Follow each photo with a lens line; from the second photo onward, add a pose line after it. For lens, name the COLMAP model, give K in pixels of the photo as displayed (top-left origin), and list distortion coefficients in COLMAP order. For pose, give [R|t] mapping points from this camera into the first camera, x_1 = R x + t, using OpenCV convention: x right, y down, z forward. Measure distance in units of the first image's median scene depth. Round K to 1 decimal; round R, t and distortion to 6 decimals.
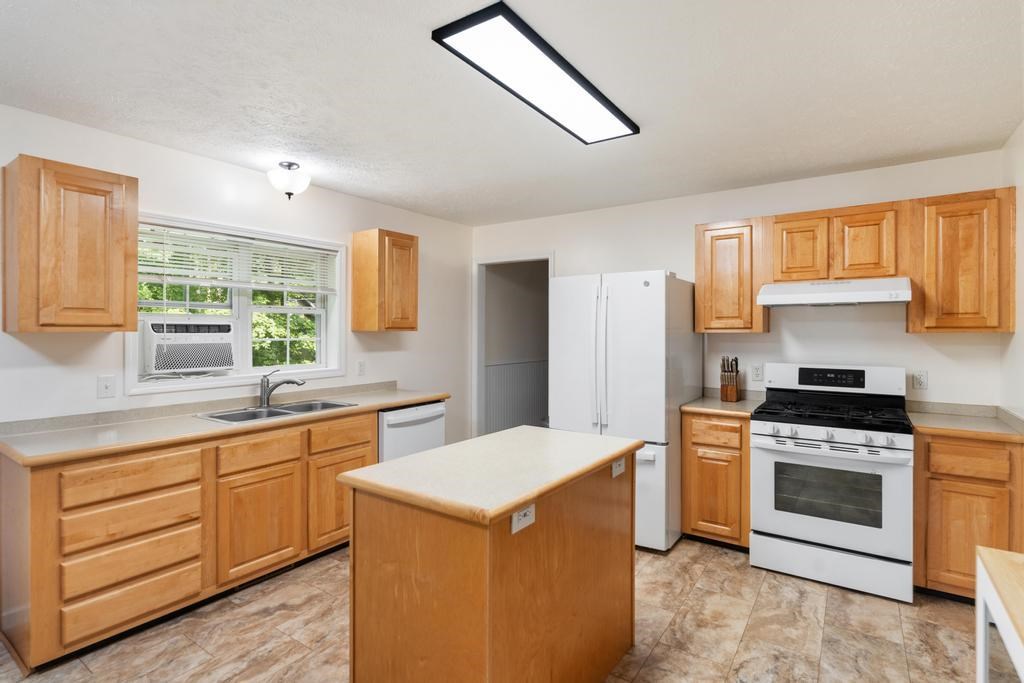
lens RADIAL K [[506.8, 0, 512.0], [0, 506.8, 341.5], [0, 0, 1]] dist [-0.000517, -0.000020]
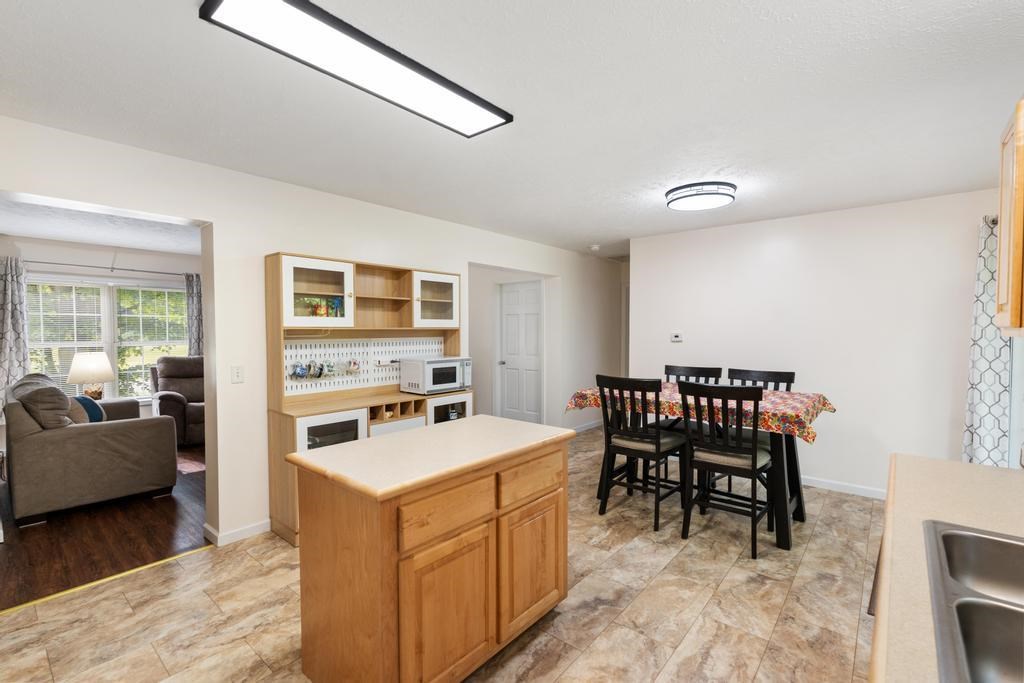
lens RADIAL K [[460.1, 0, 512.0], [0, 460.1, 341.5], [0, 0, 1]] dist [-0.000619, 0.000079]
pose [[-0.995199, -0.004697, 0.097760, -0.171008], [0.000069, 0.998814, 0.048684, -0.035795], [-0.097872, 0.048457, -0.994019, 1.376025]]
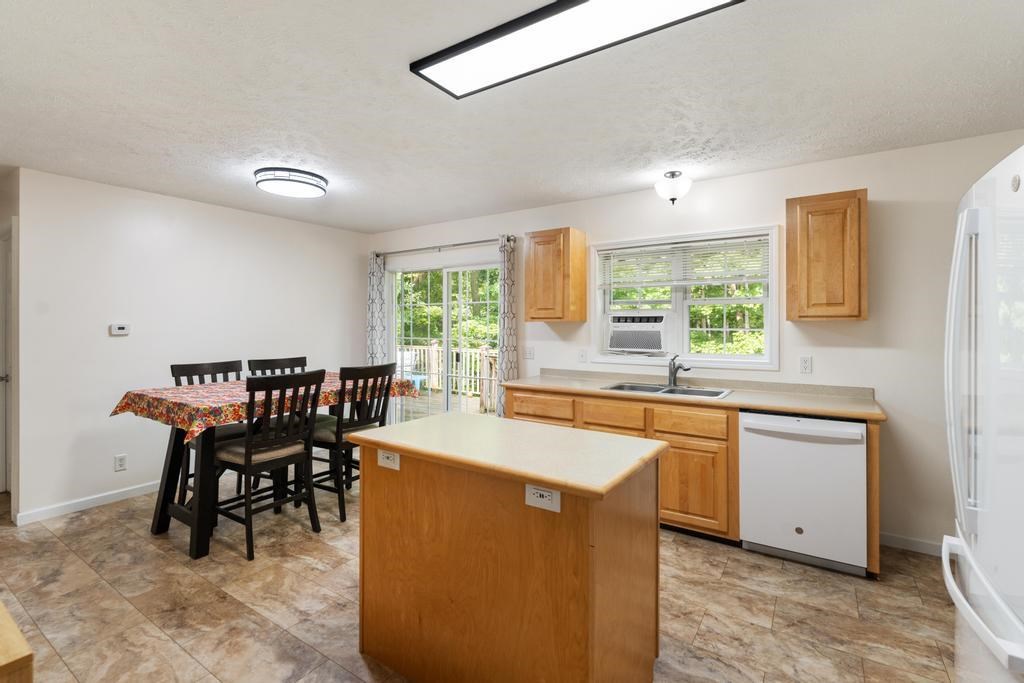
lens RADIAL K [[470.4, 0, 511.1], [0, 470.4, 328.1], [0, 0, 1]] dist [-0.000227, -0.000134]
pose [[0.021314, 0.008303, -0.999738, 0.652166], [-0.021765, 0.999732, 0.007839, -0.005541], [0.999536, 0.021592, 0.021489, 0.671687]]
